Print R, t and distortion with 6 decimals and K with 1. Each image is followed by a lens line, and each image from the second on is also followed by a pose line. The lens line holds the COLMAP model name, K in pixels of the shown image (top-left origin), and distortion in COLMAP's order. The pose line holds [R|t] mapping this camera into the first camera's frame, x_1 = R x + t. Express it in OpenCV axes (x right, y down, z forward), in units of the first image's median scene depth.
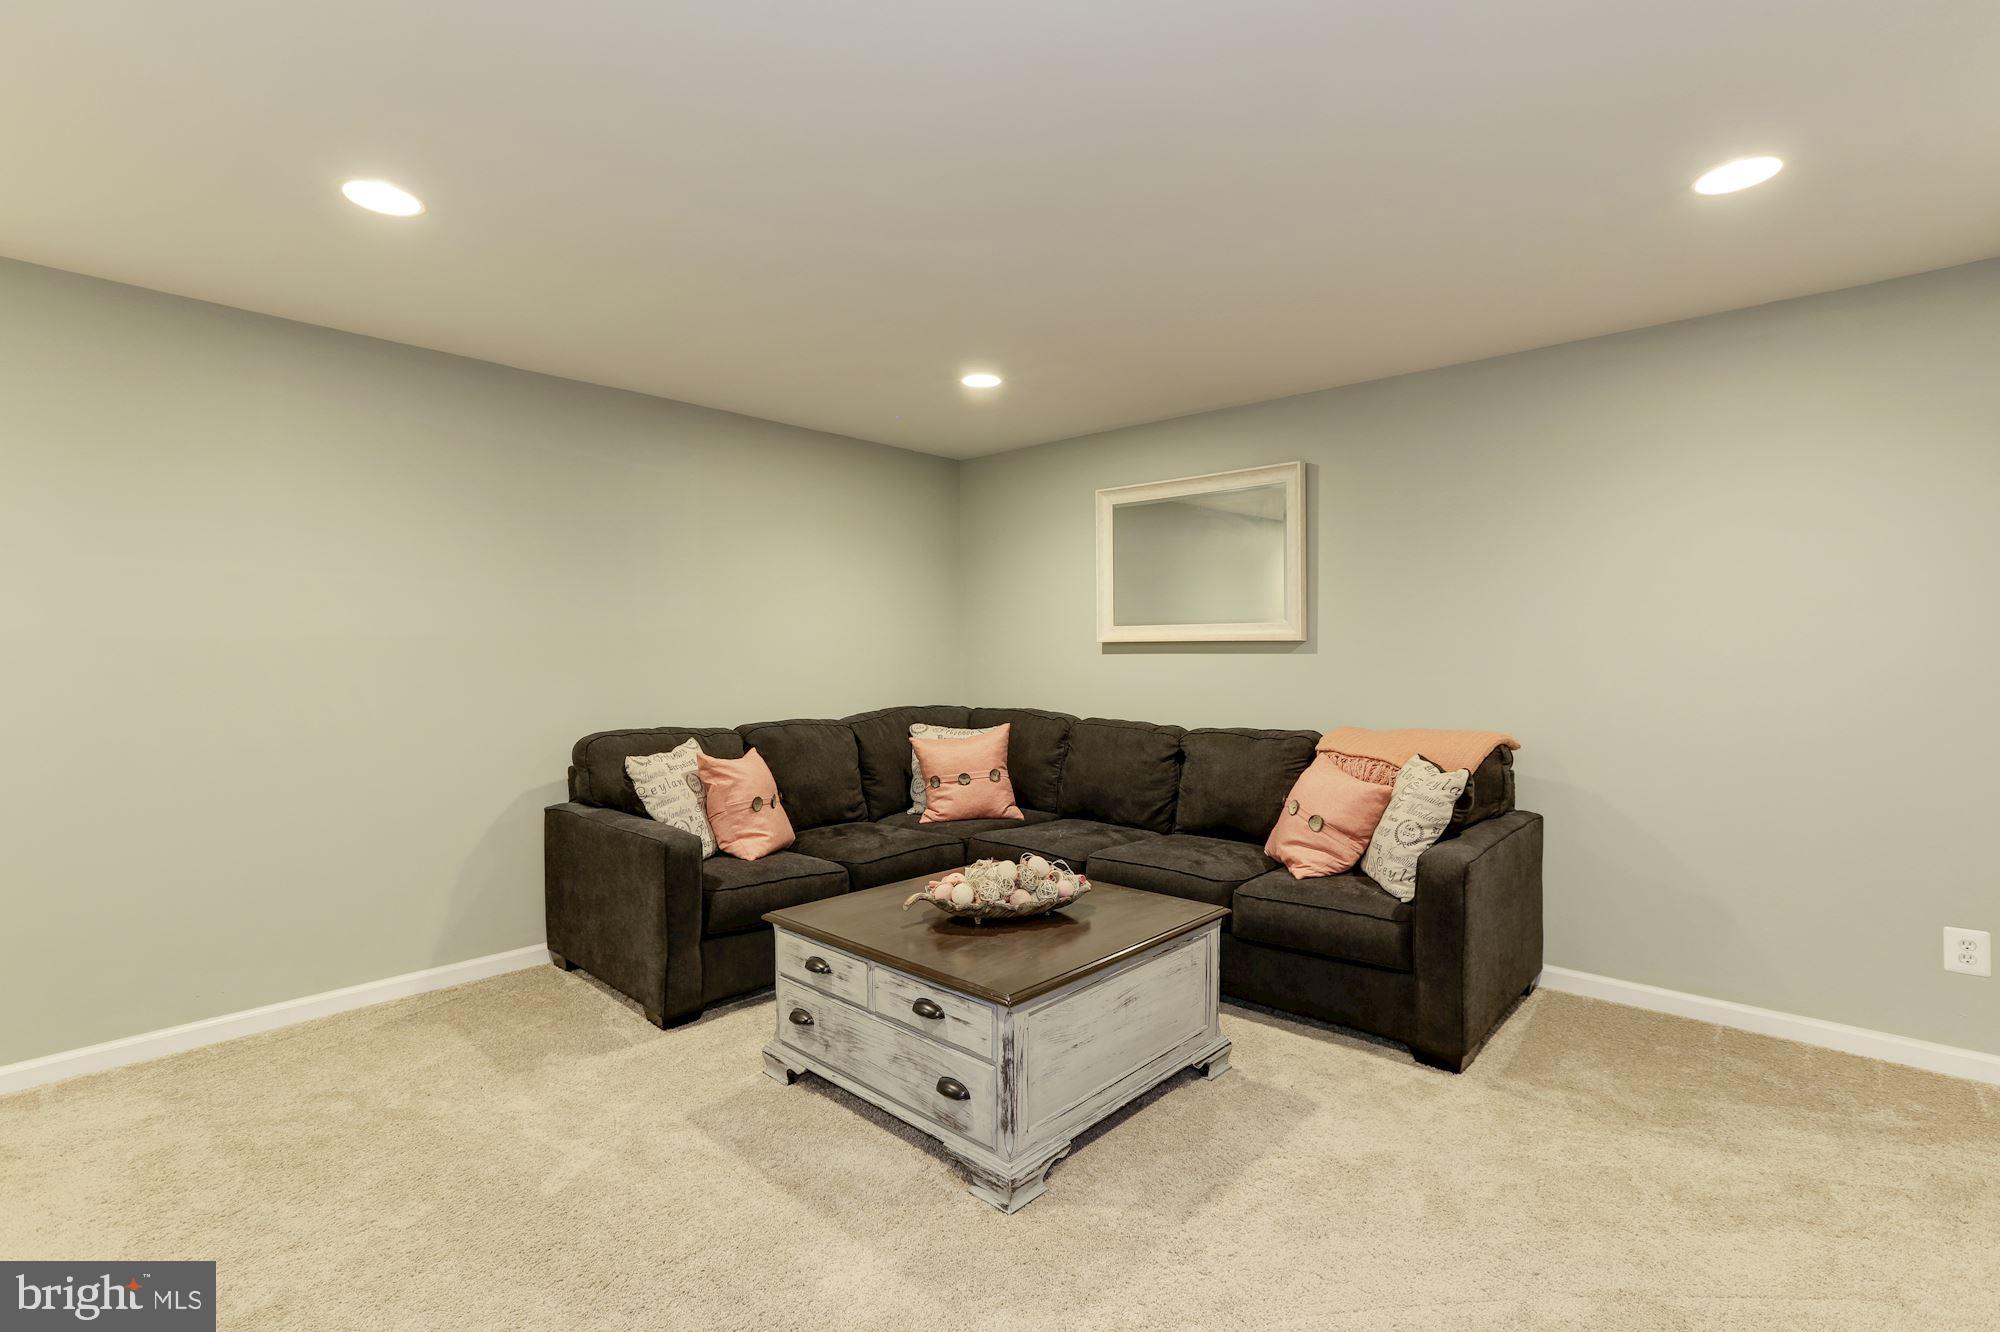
lens RADIAL K [[926.5, 0, 1004.3], [0, 926.5, 649.9], [0, 0, 1]] dist [-0.037051, 0.017624]
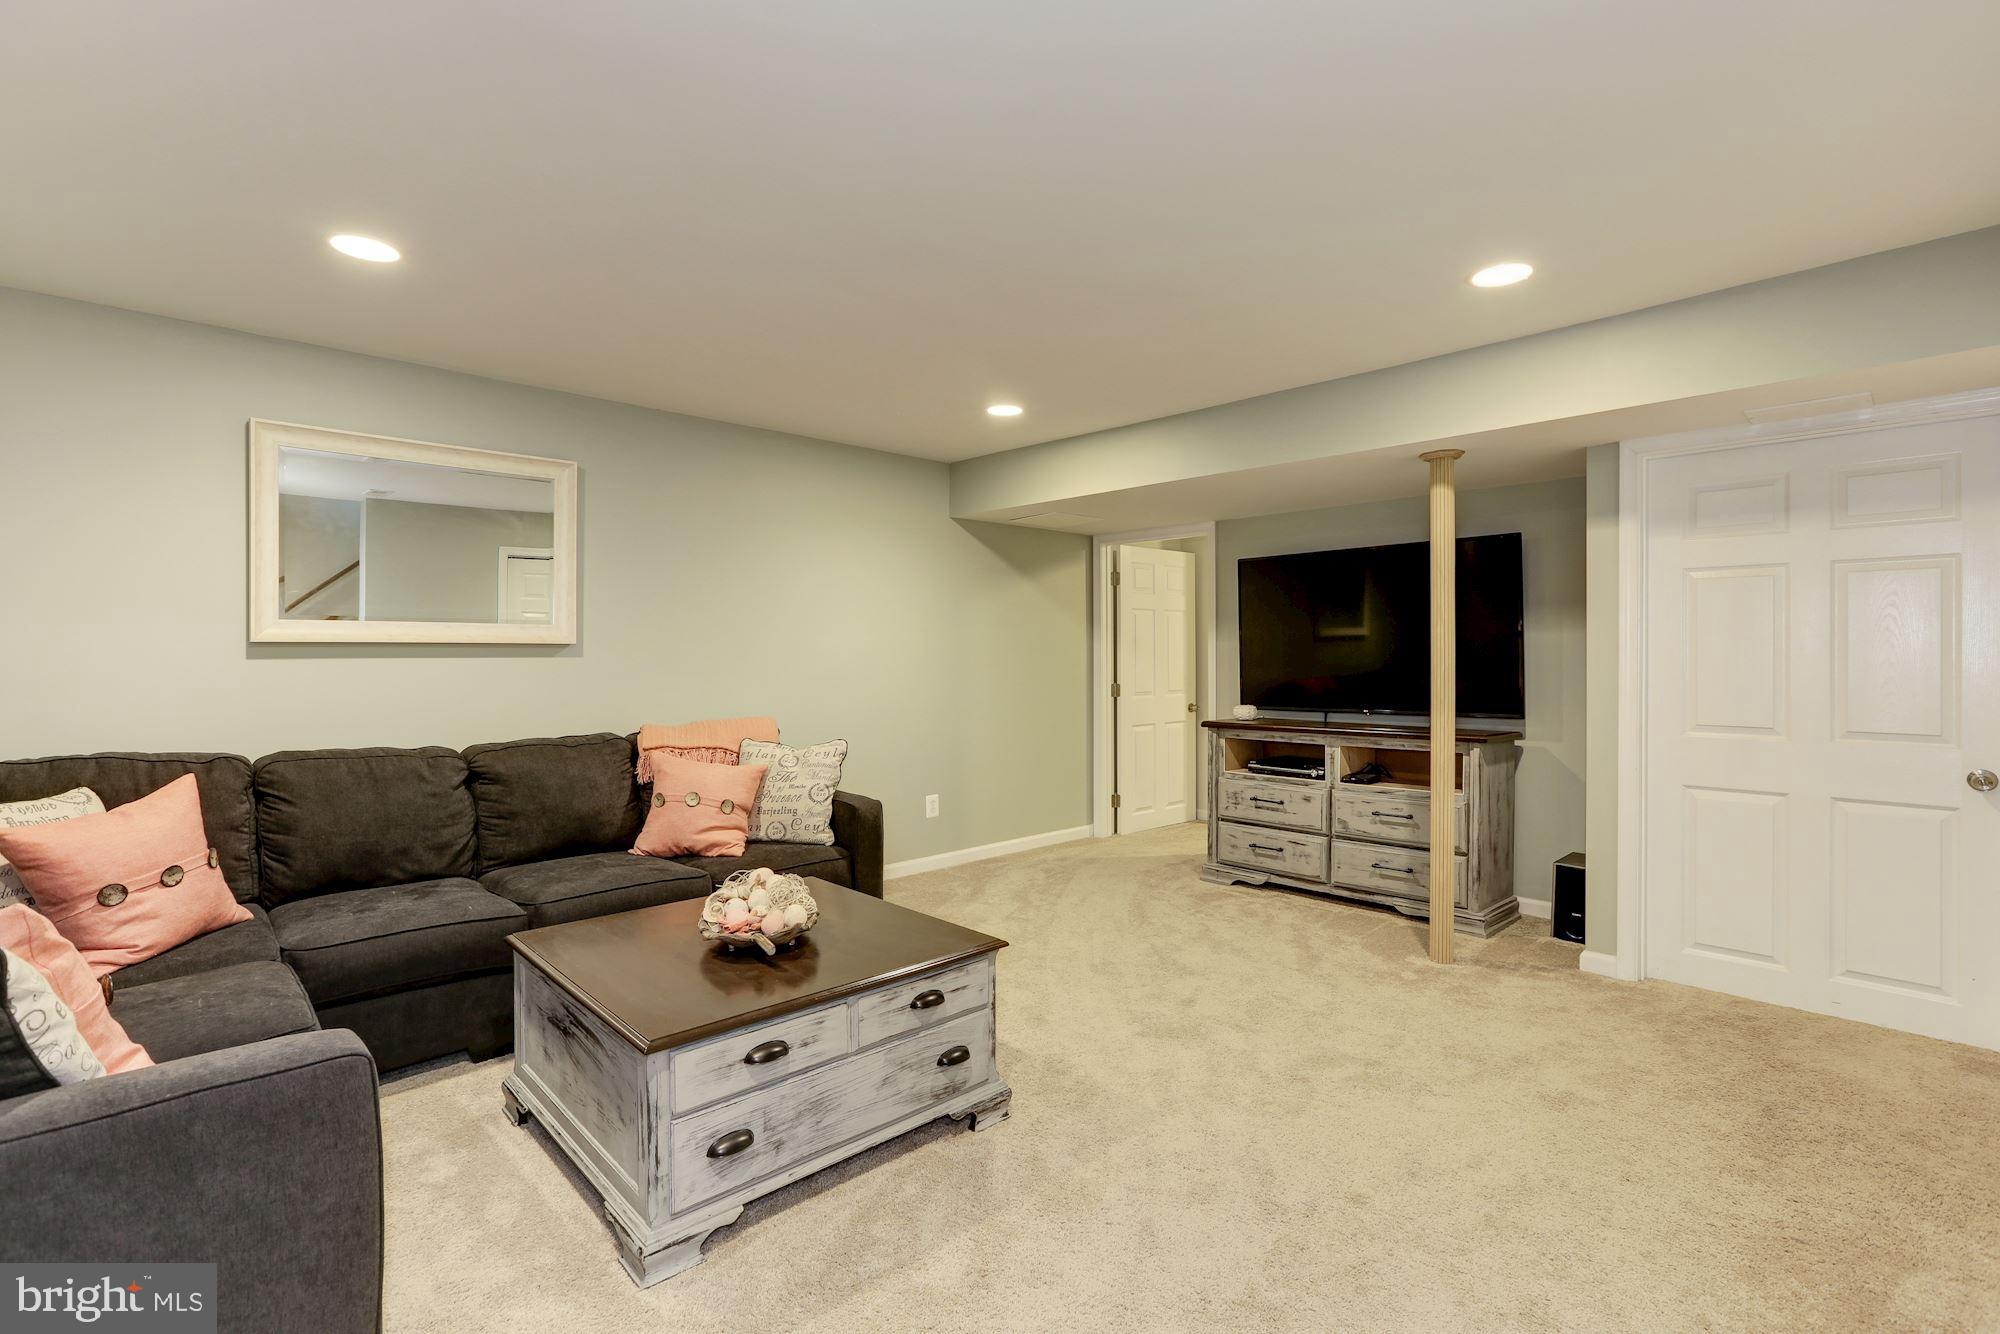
lens RADIAL K [[926.5, 0, 1004.3], [0, 926.5, 650.9], [0, 0, 1]] dist [-0.037051, 0.017624]
pose [[0.051715, 0.005154, 0.998649, -0.777724], [0.000191, 0.999987, -0.005171, 0.003021], [-0.998662, 0.000459, 0.051713, 0.604264]]
